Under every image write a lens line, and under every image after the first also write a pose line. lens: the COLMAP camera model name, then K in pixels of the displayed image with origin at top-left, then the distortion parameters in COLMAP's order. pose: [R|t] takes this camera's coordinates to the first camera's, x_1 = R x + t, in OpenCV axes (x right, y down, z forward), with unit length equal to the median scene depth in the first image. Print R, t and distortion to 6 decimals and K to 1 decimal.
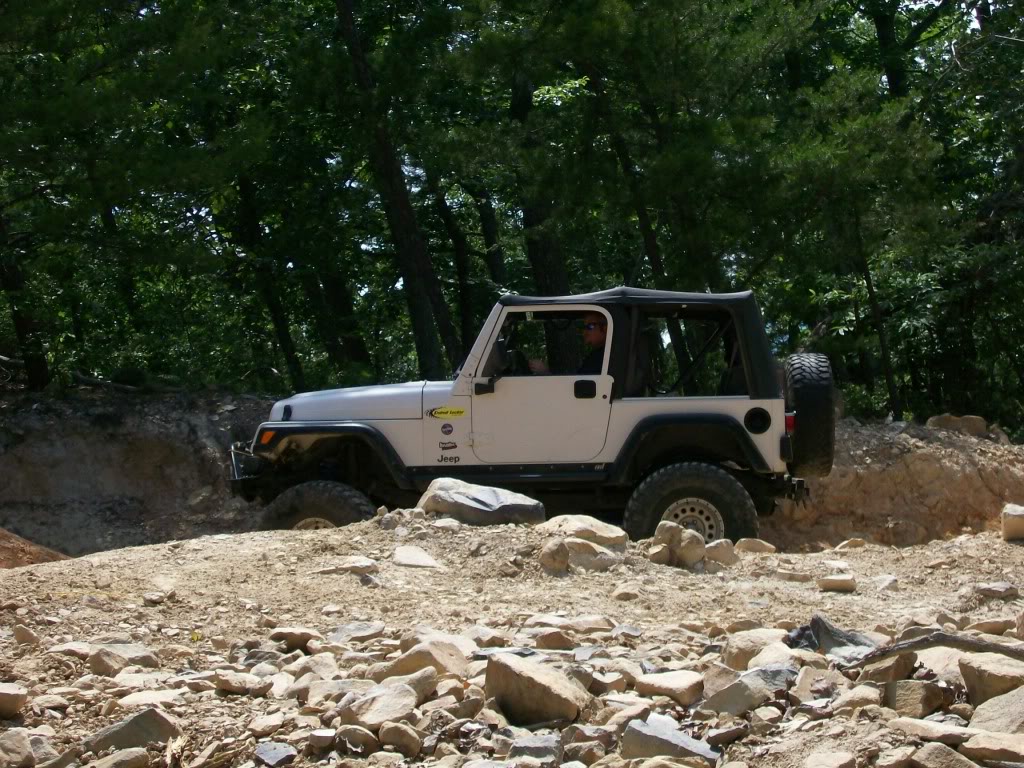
lens RADIAL K [[2084.7, 0, 512.0], [0, 2084.7, 384.0], [0, 0, 1]] dist [-0.069823, -0.127659]
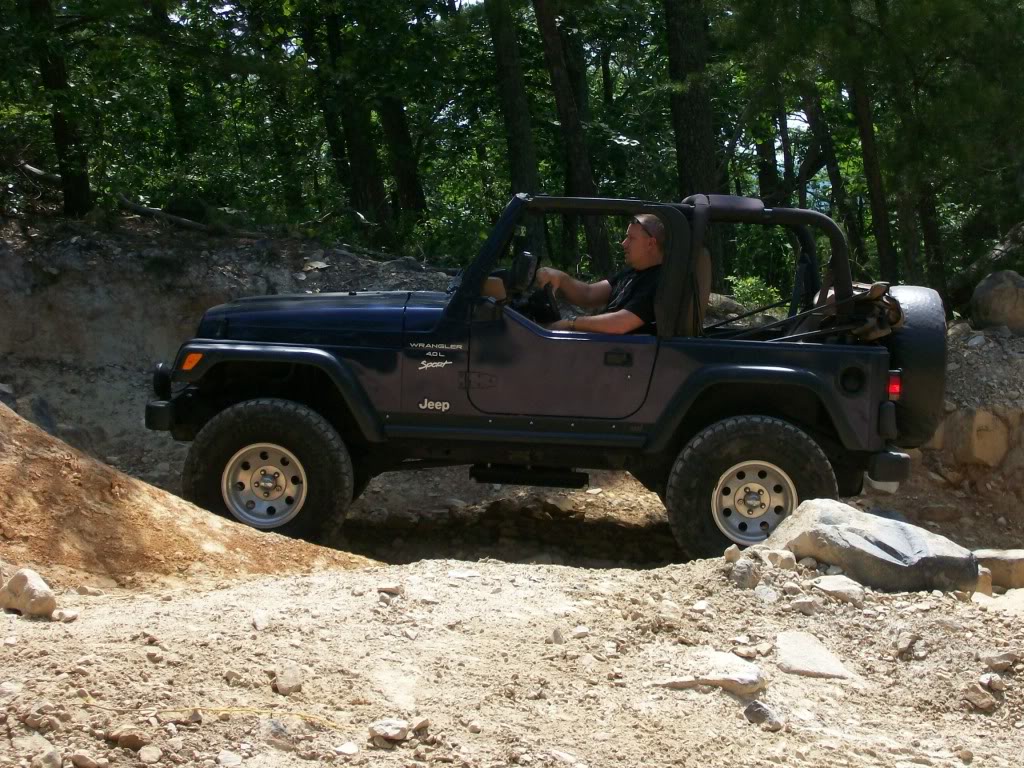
lens RADIAL K [[2084.7, 0, 512.0], [0, 2084.7, 384.0], [0, 0, 1]] dist [-0.069823, -0.127659]
pose [[0.994954, 0.099431, 0.013455, -0.141113], [-0.100189, 0.991787, 0.079500, -0.028349], [-0.005439, -0.080446, 0.996744, 0.424946]]
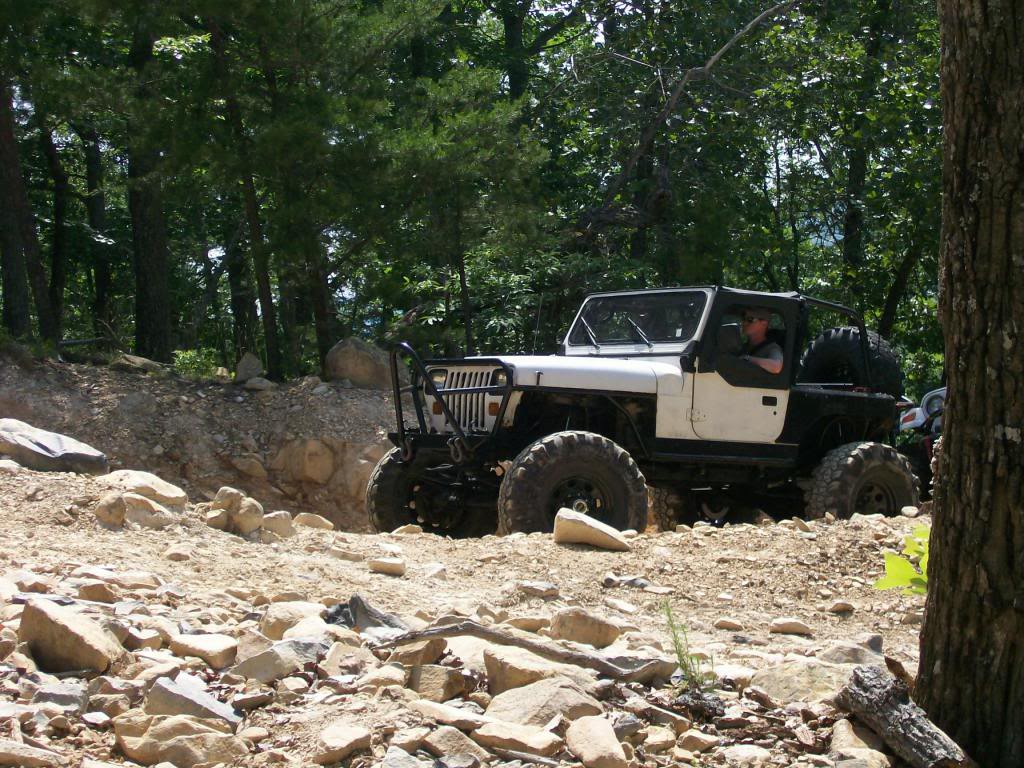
lens RADIAL K [[2084.7, 0, 512.0], [0, 2084.7, 384.0], [0, 0, 1]] dist [-0.069823, -0.127659]
pose [[0.973226, 0.119176, 0.196541, 0.004345], [-0.121648, 0.992573, 0.000513, -0.000823], [-0.195020, -0.024408, 0.980495, -0.011121]]
